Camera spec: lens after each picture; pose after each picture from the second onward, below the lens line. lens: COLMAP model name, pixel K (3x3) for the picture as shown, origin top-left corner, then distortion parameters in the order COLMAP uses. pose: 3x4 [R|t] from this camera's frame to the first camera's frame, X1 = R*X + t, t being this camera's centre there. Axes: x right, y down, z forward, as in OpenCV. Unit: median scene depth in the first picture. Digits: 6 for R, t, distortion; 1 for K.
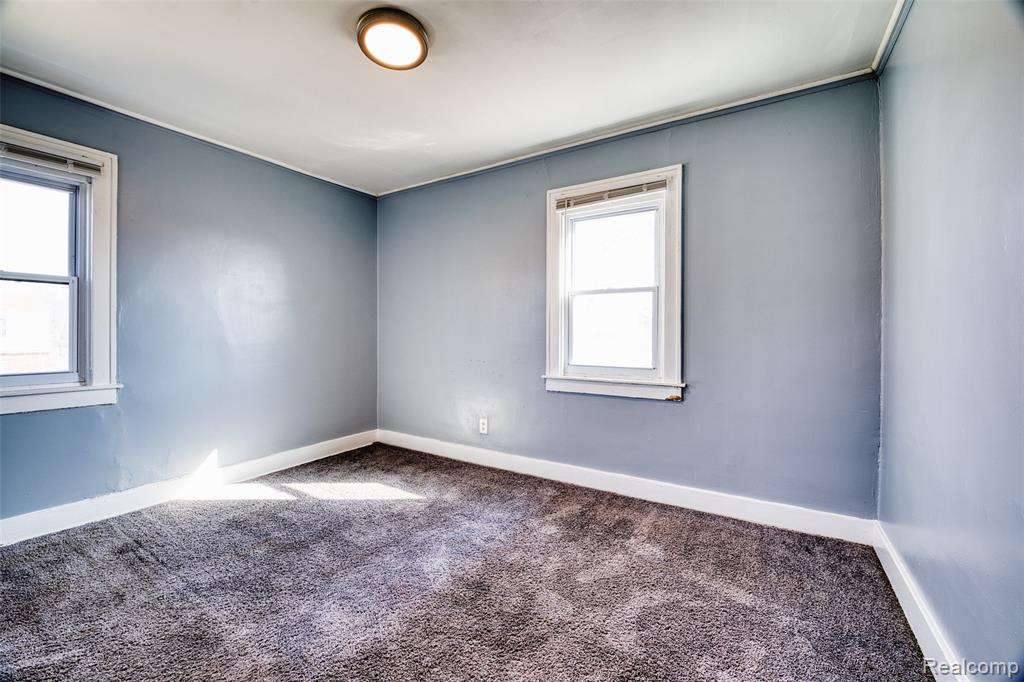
lens RADIAL K [[419.1, 0, 503.4], [0, 419.1, 334.2], [0, 0, 1]] dist [-0.015152, 0.000212]
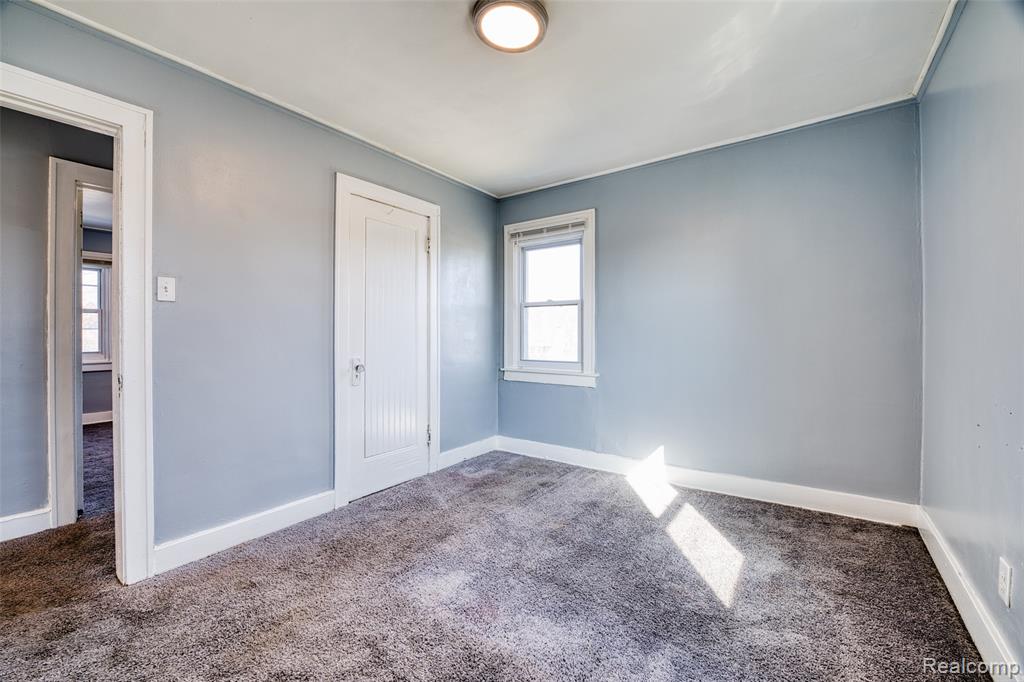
lens RADIAL K [[419.1, 0, 503.4], [0, 419.1, 334.2], [0, 0, 1]] dist [-0.015152, 0.000212]
pose [[-0.053895, -0.003755, -0.998540, 0.442246], [-0.004053, 0.999986, -0.003542, -0.004803], [0.998538, 0.003856, -0.053910, 0.707947]]
